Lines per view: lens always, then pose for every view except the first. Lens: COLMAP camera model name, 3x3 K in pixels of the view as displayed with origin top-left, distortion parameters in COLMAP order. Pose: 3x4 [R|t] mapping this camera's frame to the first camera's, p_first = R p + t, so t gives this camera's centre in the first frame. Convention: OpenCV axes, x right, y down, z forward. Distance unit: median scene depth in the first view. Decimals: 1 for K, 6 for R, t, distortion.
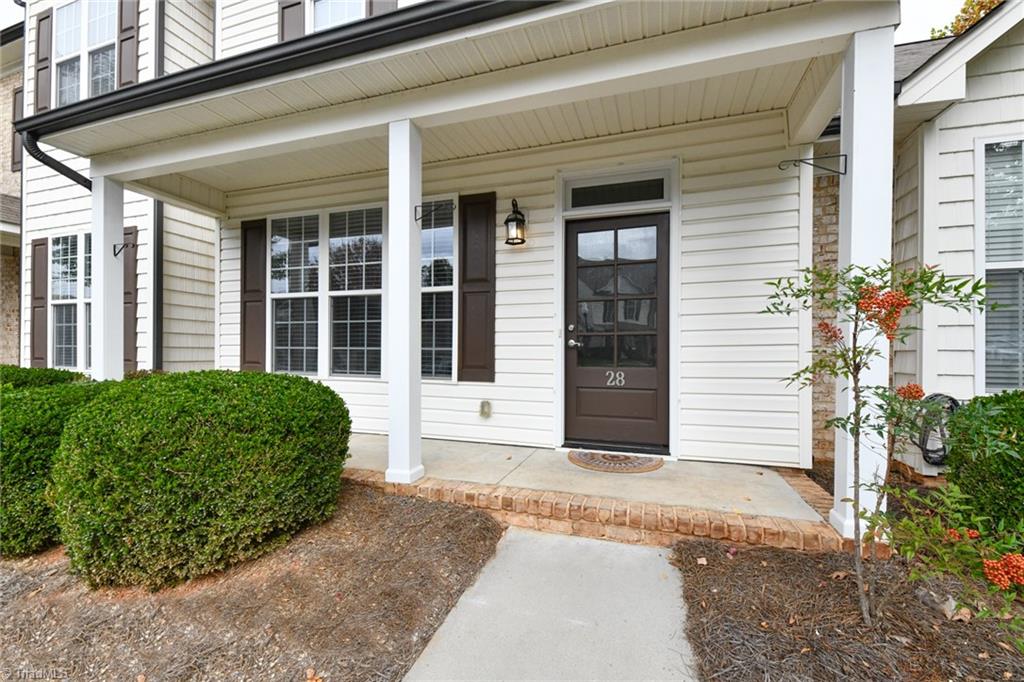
lens RADIAL K [[411.1, 0, 536.7], [0, 411.1, 350.0], [0, 0, 1]] dist [0.020964, -0.006326]
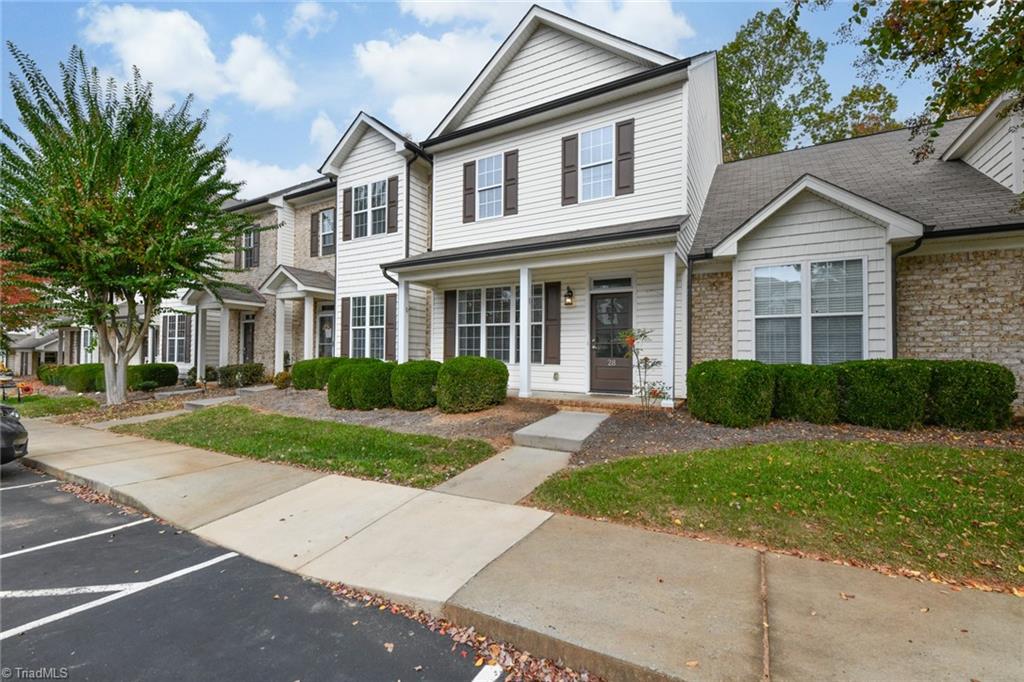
lens RADIAL K [[411.1, 0, 532.1], [0, 411.1, 351.5], [0, 0, 1]] dist [0.020964, -0.006326]
pose [[0.979269, 0.002762, -0.202544, 0.210957], [-0.004175, 0.999970, -0.006549, 0.021417], [0.202520, 0.007259, 0.979251, -1.277274]]
